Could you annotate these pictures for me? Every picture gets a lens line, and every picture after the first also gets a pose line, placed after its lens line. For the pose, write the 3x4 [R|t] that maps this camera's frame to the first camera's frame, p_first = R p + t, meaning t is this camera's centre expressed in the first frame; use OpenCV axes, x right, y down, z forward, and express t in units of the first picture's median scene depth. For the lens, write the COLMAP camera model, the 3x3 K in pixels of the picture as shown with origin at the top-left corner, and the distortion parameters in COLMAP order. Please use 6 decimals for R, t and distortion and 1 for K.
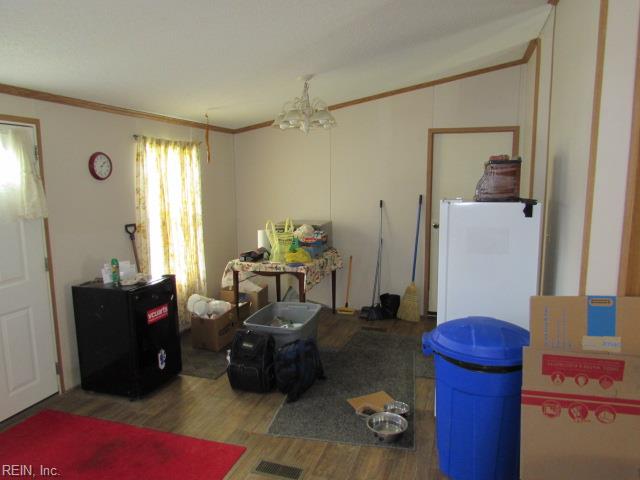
lens RADIAL K [[449.5, 0, 320.0], [0, 449.5, 240.0], [0, 0, 1]] dist [-0.000033, -0.000180]
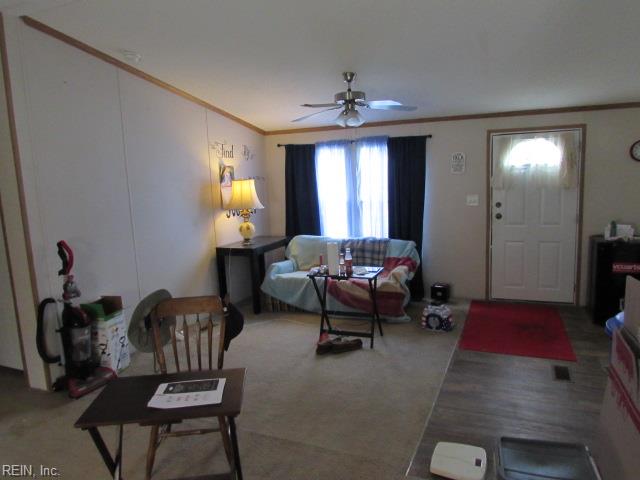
lens RADIAL K [[449.5, 0, 320.0], [0, 449.5, 240.0], [0, 0, 1]] dist [-0.000033, -0.000180]
pose [[-0.098197, 0.138395, -0.985497, 1.047116], [-0.108000, 0.982952, 0.148799, -0.008498], [0.989289, 0.121045, -0.081576, 0.275395]]
